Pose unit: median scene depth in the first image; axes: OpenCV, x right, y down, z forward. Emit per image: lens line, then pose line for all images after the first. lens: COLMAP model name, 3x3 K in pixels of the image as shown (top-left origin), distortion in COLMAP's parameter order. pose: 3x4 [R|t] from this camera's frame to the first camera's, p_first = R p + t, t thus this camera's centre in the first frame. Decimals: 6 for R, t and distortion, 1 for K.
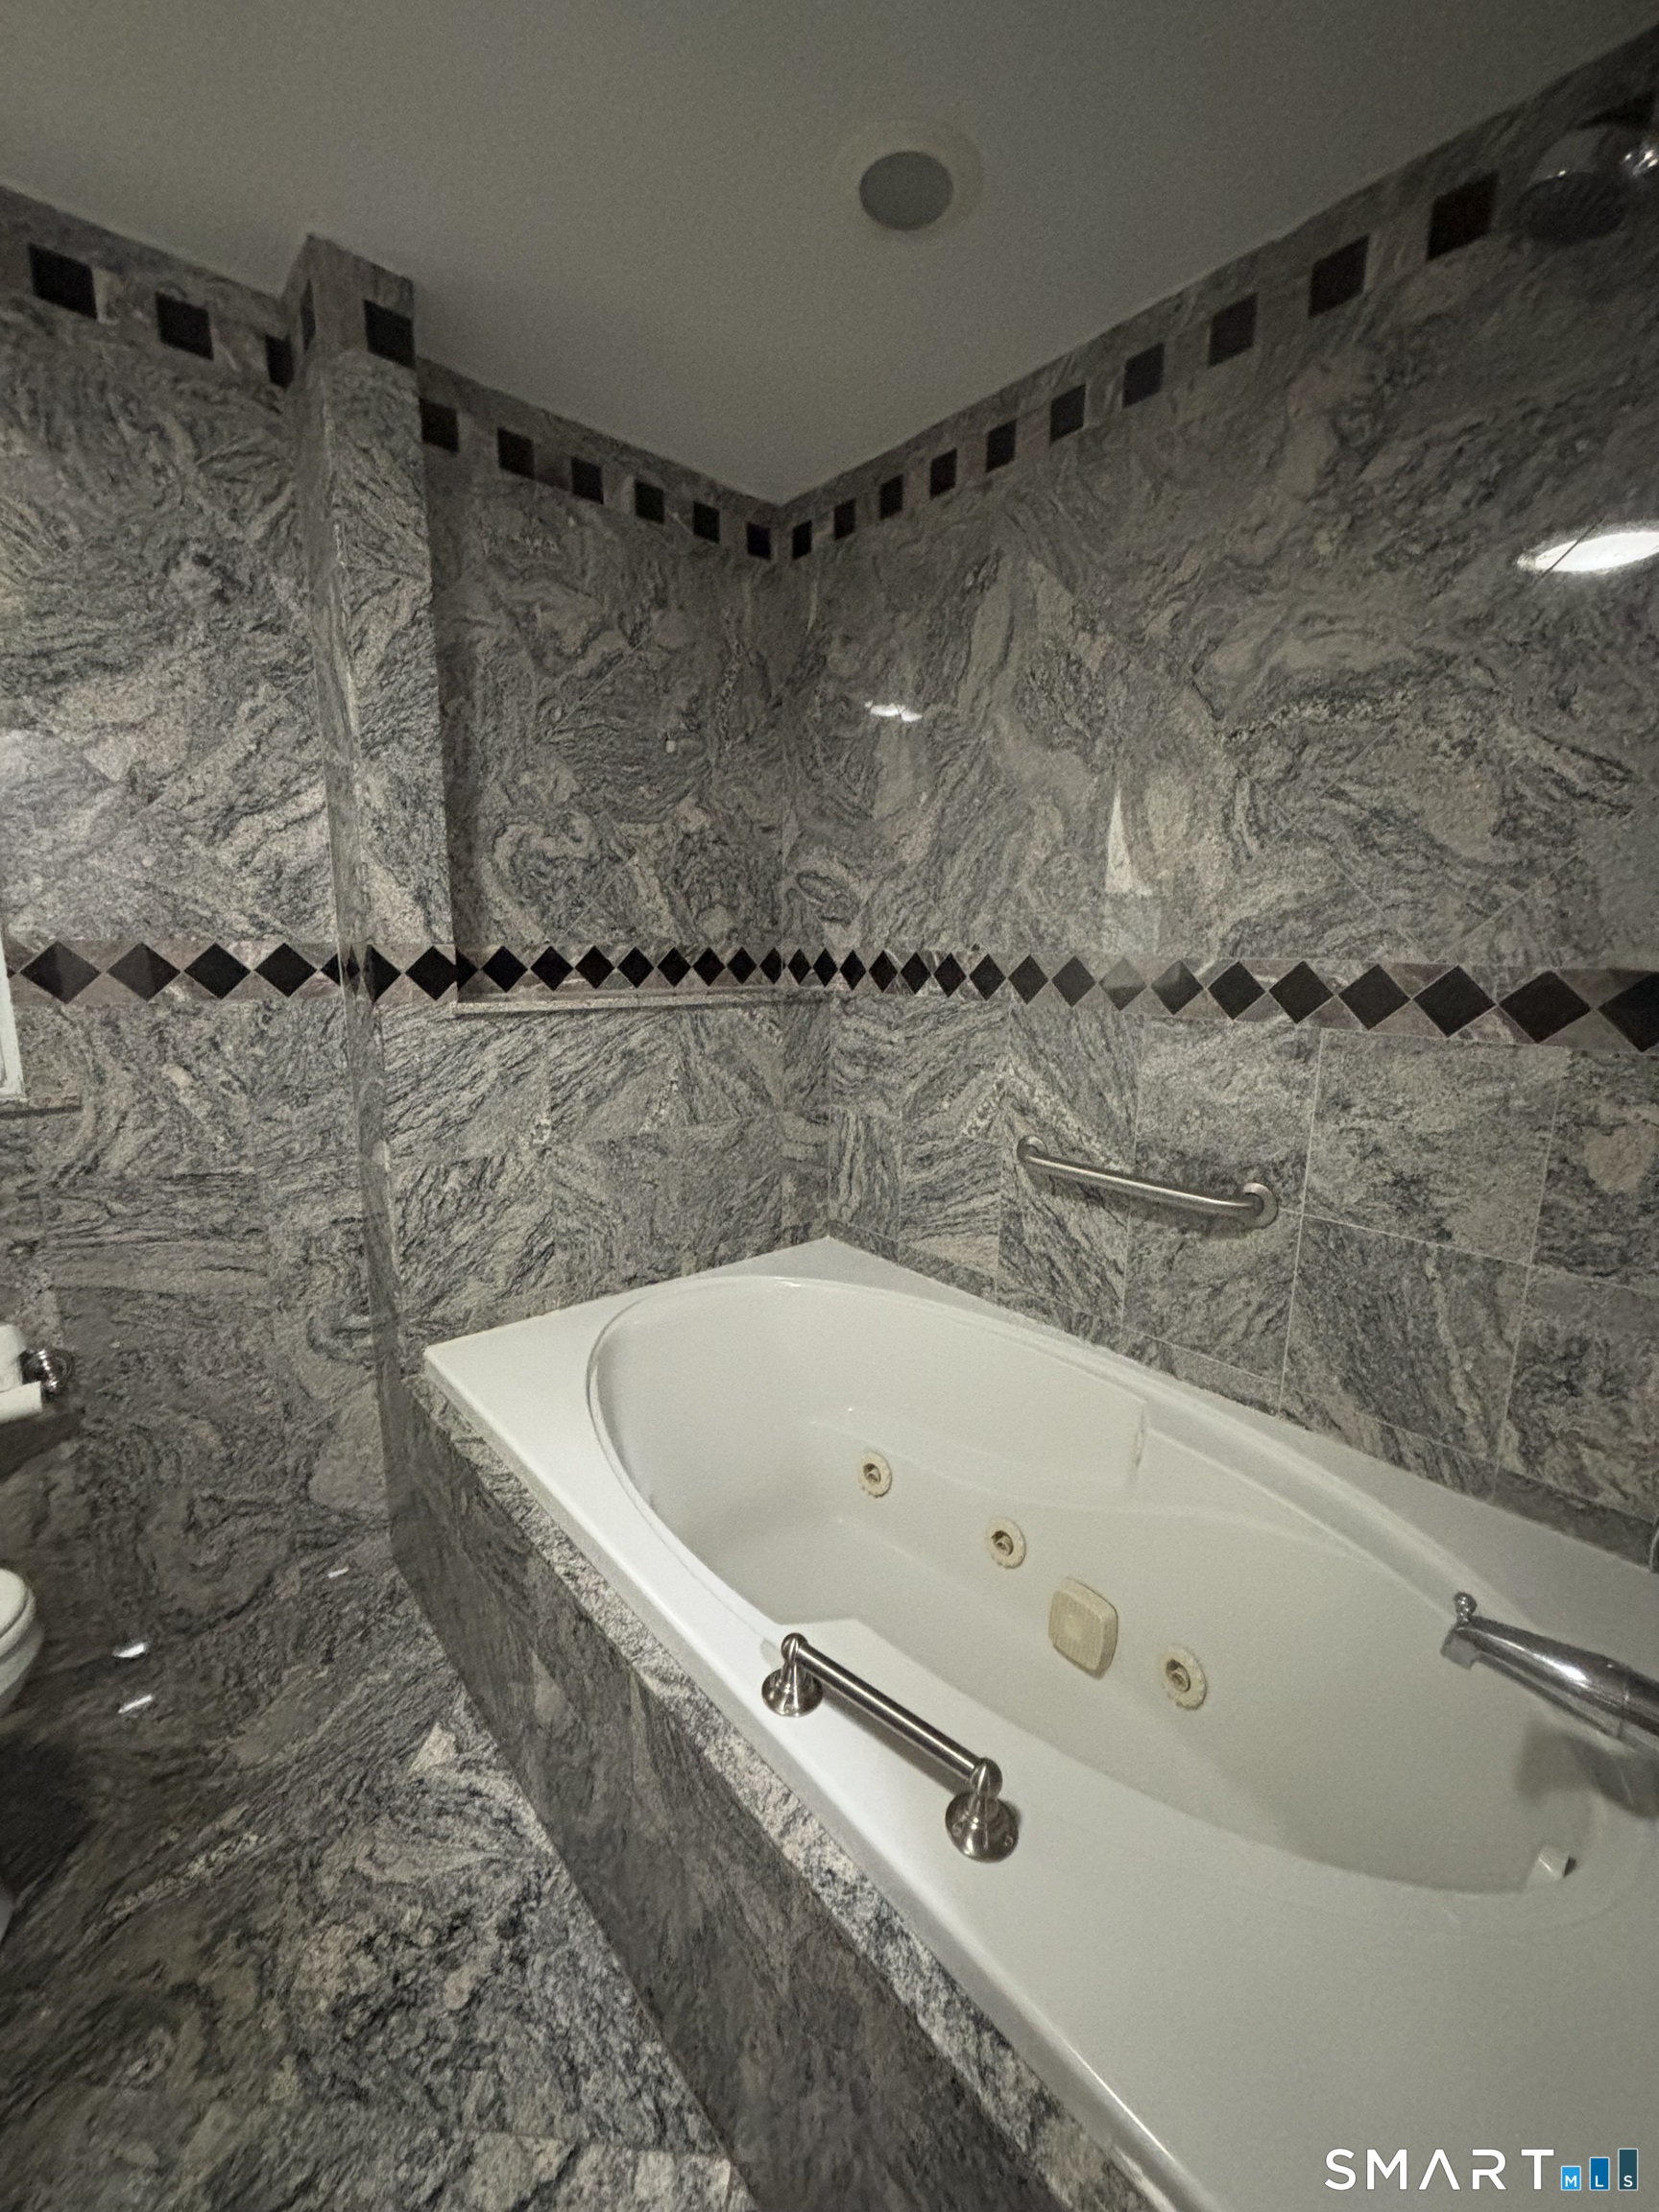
lens RADIAL K [[889.3, 0, 823.7], [0, 889.3, 1105.0], [0, 0, 1]] dist [0.000512, 0.000363]
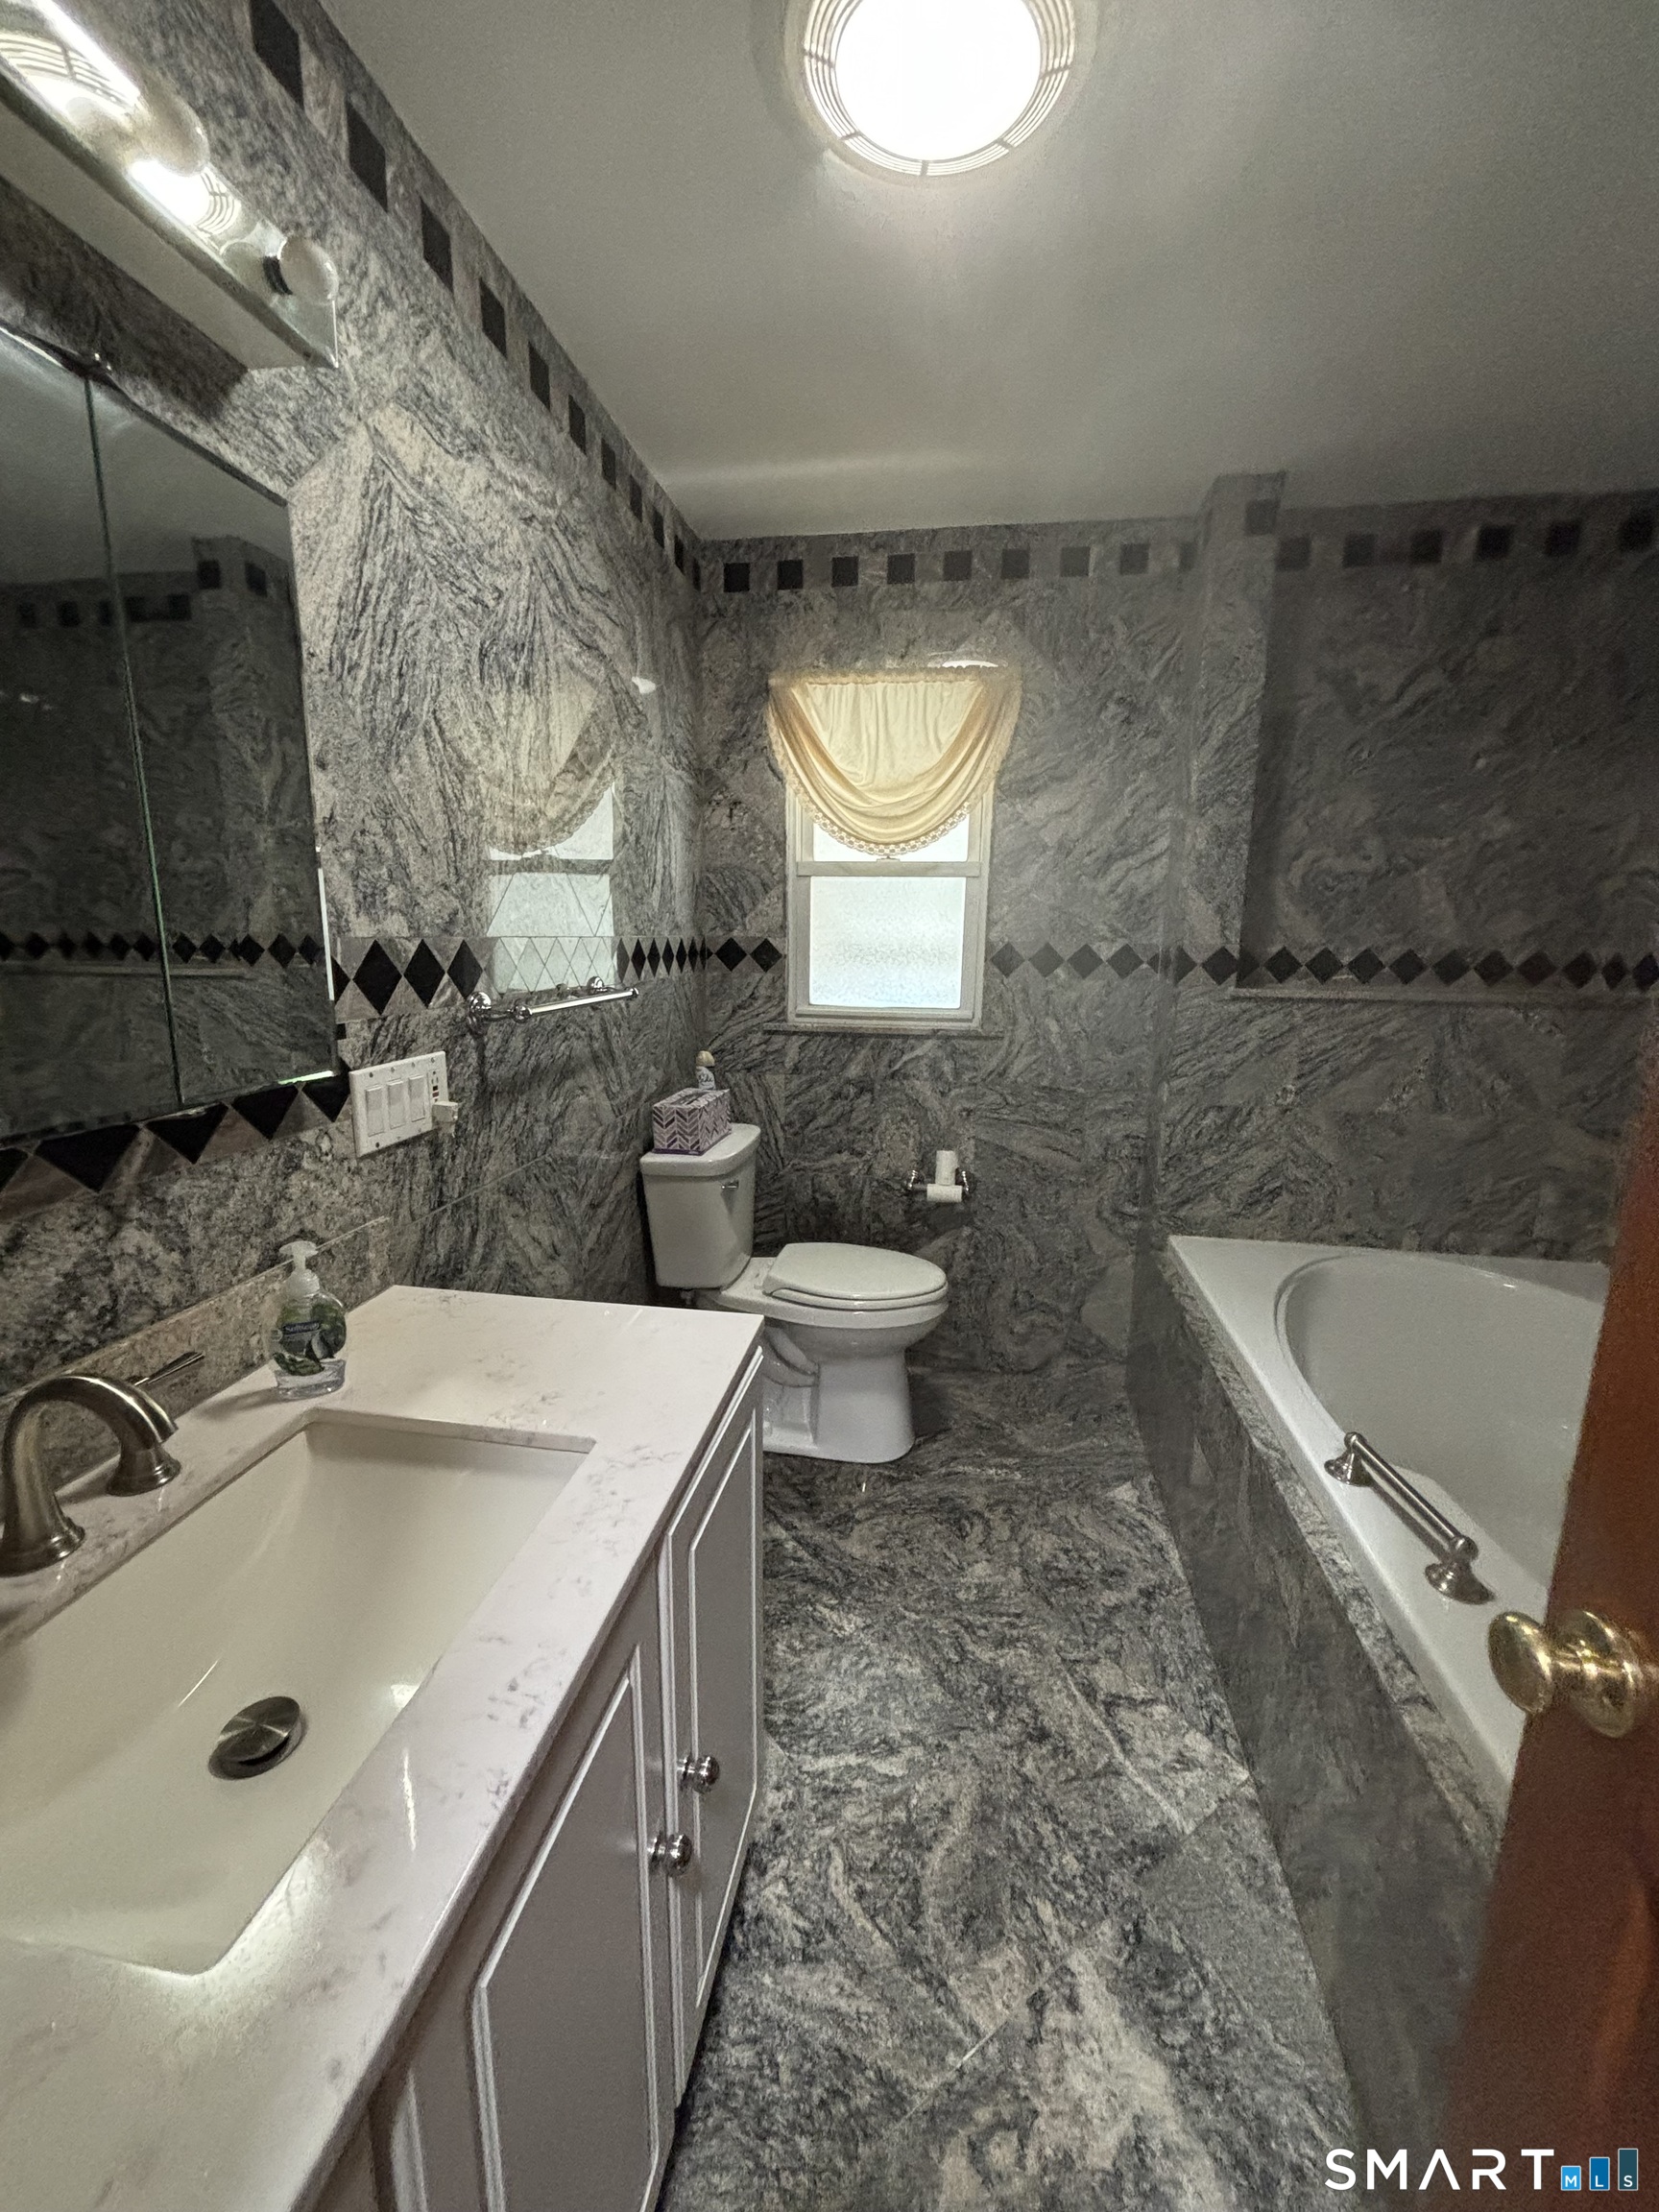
lens RADIAL K [[882.6, 0, 835.1], [0, 882.6, 1107.5], [0, 0, 1]] dist [0.020209, -0.029110]
pose [[0.646094, 0.146723, -0.749023, 0.222431], [-0.146173, 0.986971, 0.067248, 0.060378], [0.749130, 0.066038, 0.659123, -0.317082]]
